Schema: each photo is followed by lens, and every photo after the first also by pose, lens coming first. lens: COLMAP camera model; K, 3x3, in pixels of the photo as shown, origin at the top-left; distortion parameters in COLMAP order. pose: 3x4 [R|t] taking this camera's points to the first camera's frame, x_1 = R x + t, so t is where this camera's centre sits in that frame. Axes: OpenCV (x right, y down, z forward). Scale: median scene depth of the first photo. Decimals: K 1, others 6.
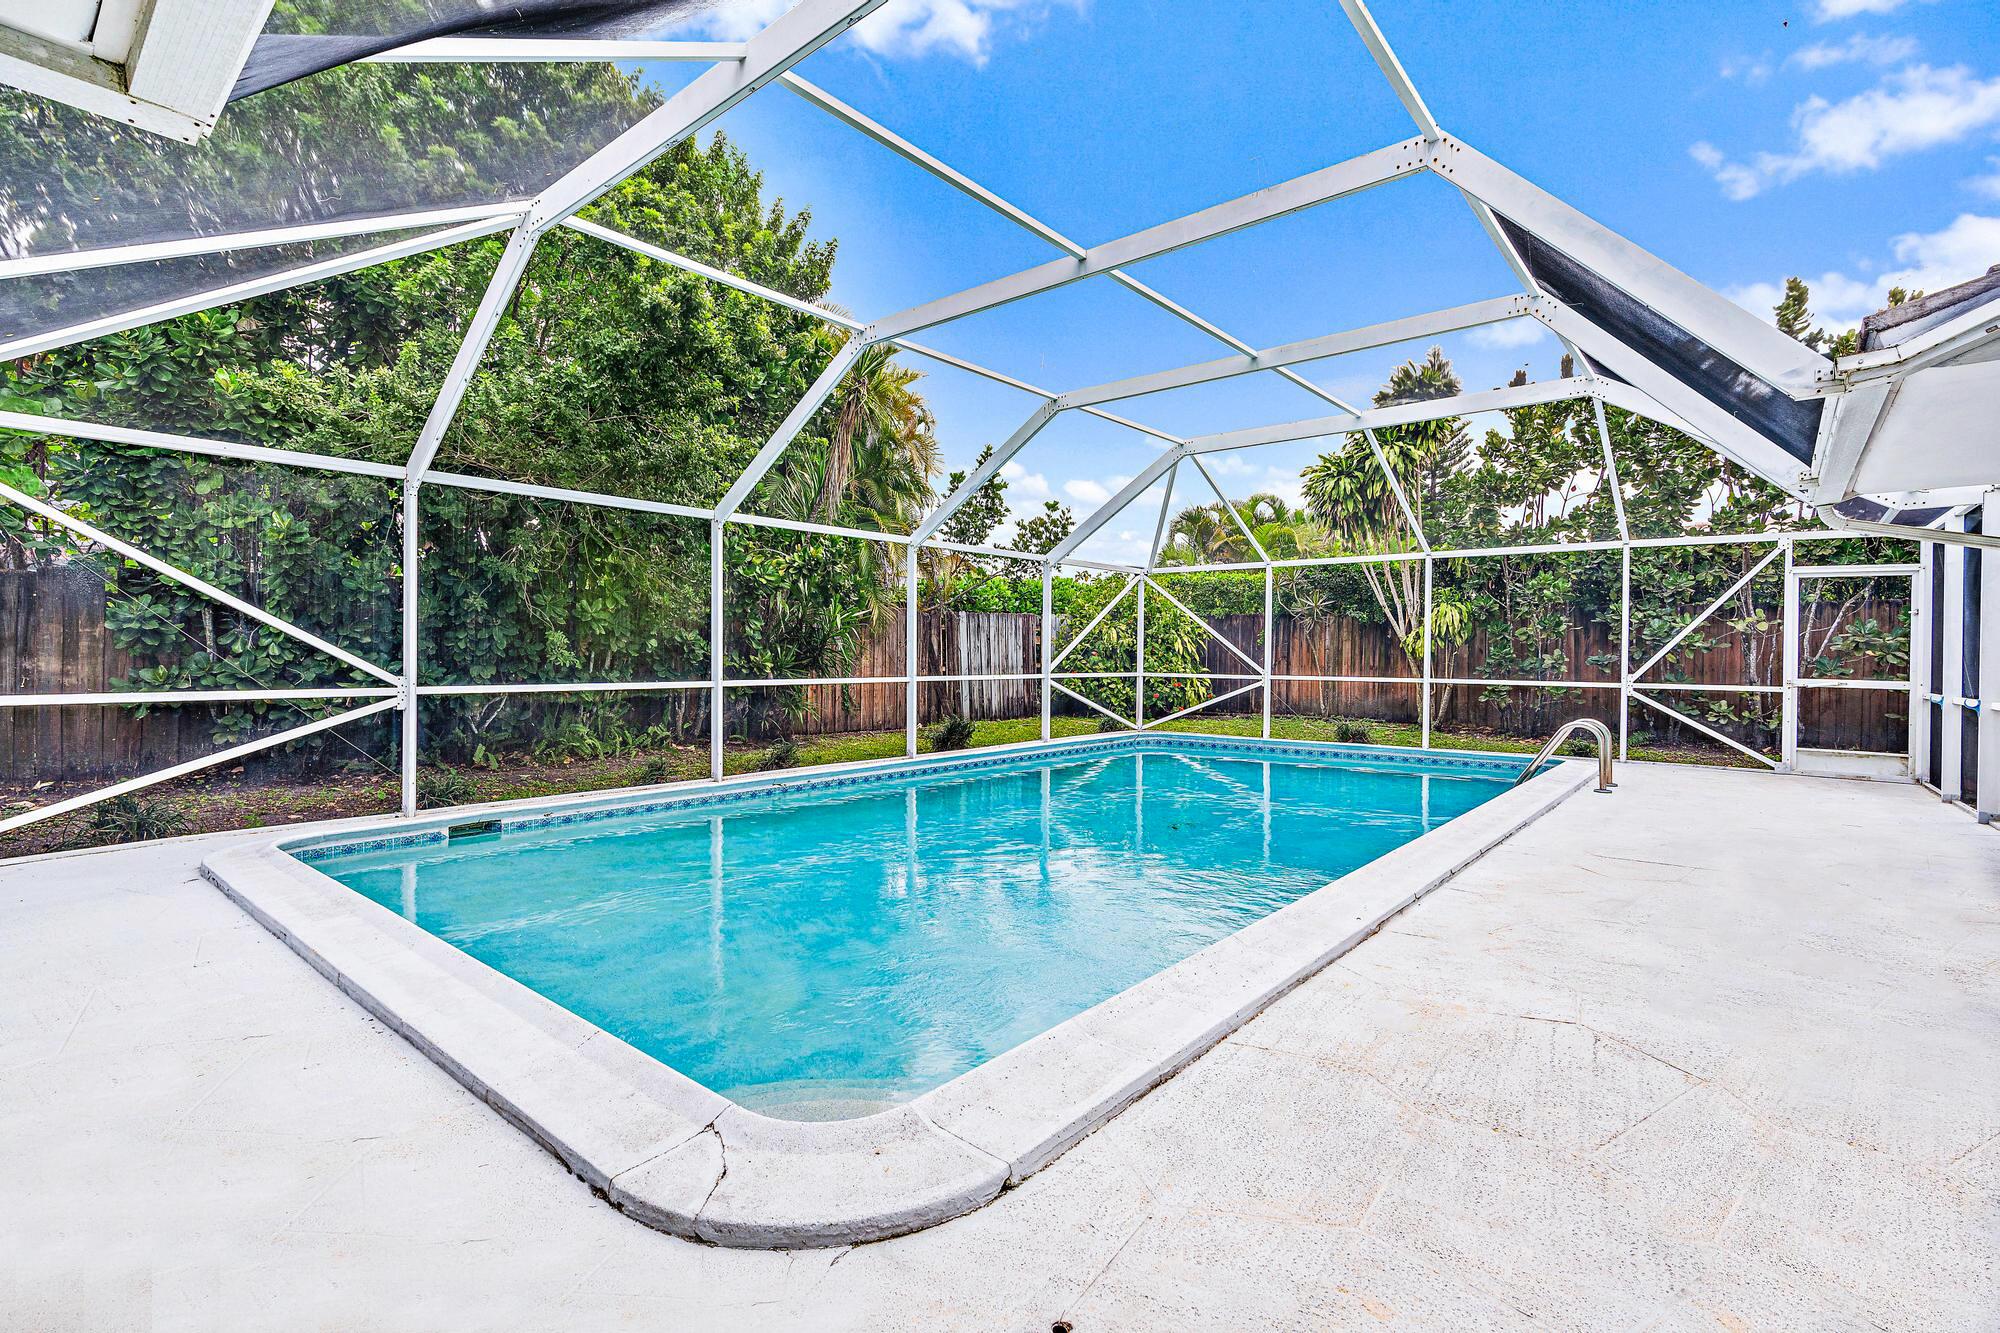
lens RADIAL K [[901.6, 0, 1018.7], [0, 901.6, 666.4], [0, 0, 1]] dist [0.002855, -0.000828]
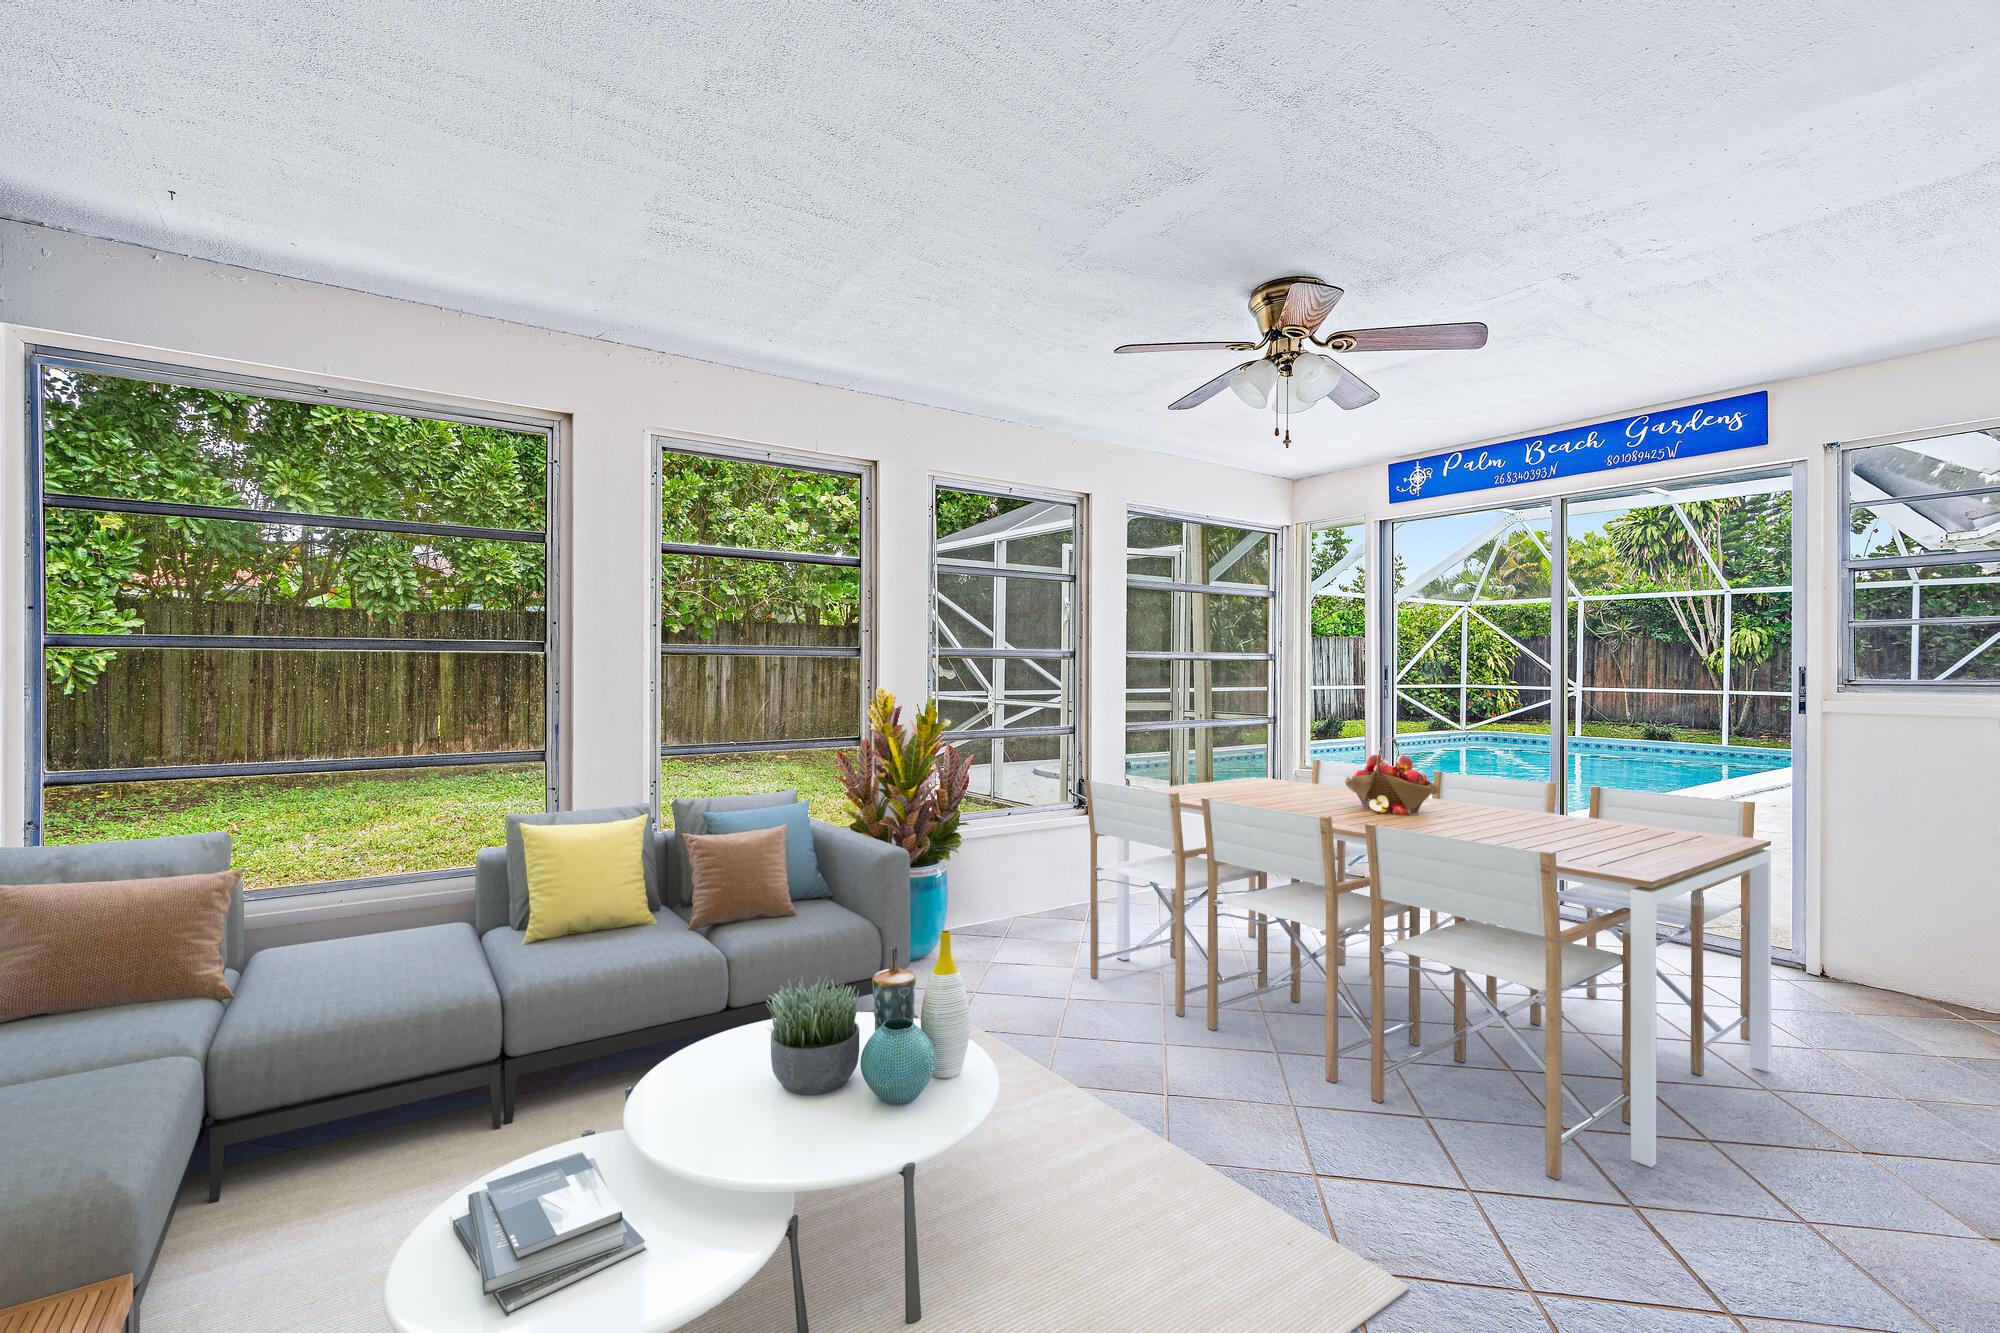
lens RADIAL K [[901.6, 0, 1049.1], [0, 901.6, 669.7], [0, 0, 1]] dist [0.002855, -0.000828]
pose [[0.973444, 0.002491, -0.228913, -0.141749], [-0.004556, 0.999954, -0.008492, -0.000490], [0.228881, 0.009309, 0.973410, -0.351619]]
